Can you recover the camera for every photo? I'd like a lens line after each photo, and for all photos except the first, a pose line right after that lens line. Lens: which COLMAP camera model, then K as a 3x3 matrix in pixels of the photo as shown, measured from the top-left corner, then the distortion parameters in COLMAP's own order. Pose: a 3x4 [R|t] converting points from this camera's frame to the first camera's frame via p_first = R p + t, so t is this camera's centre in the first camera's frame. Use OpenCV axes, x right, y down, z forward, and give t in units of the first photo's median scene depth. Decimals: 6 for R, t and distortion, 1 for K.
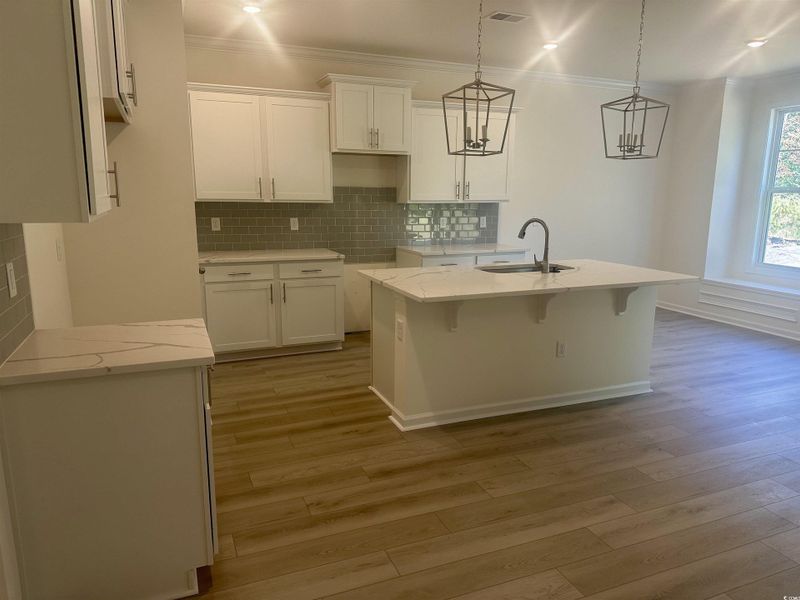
lens RADIAL K [[553.8, 0, 400.8], [0, 553.8, 306.1], [0, 0, 1]] dist [0.139508, -0.208604]
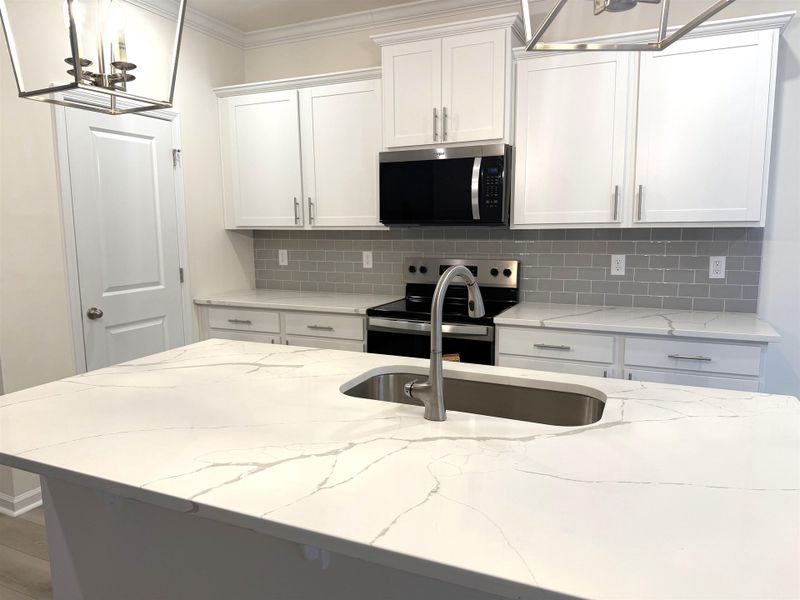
lens RADIAL K [[553.8, 0, 400.8], [0, 553.8, 306.1], [0, 0, 1]] dist [0.139508, -0.208604]
pose [[0.683962, 0.093177, -0.723543, 0.489453], [-0.134610, 0.990899, 0.000360, -0.126620], [0.716991, 0.097150, 0.690280, 0.729254]]
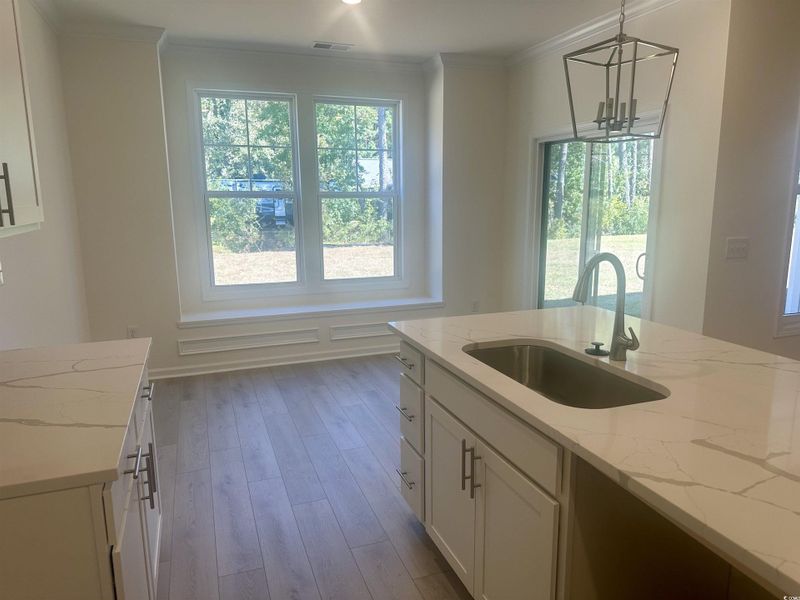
lens RADIAL K [[553.8, 0, 400.8], [0, 553.8, 306.1], [0, 0, 1]] dist [0.139508, -0.208604]
pose [[0.040600, -0.199176, 0.979122, -0.274069], [0.209886, 0.959767, 0.186535, -0.242866], [-0.976883, 0.197931, 0.080771, 1.158749]]
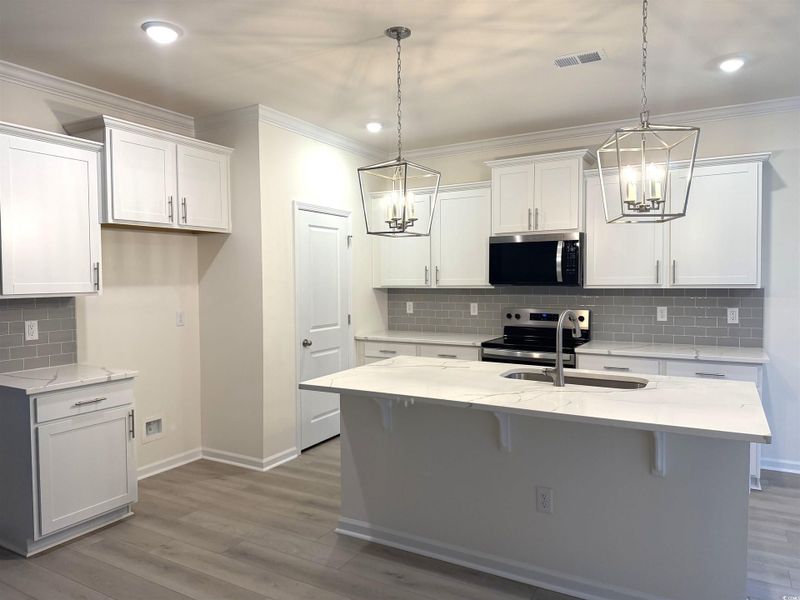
lens RADIAL K [[553.8, 0, 400.8], [0, 553.8, 306.1], [0, 0, 1]] dist [0.139508, -0.208604]
pose [[0.615372, 0.028335, -0.787727, 0.688579], [-0.146492, 0.986055, -0.078971, -0.073967], [0.774505, 0.163992, 0.610941, 0.390685]]
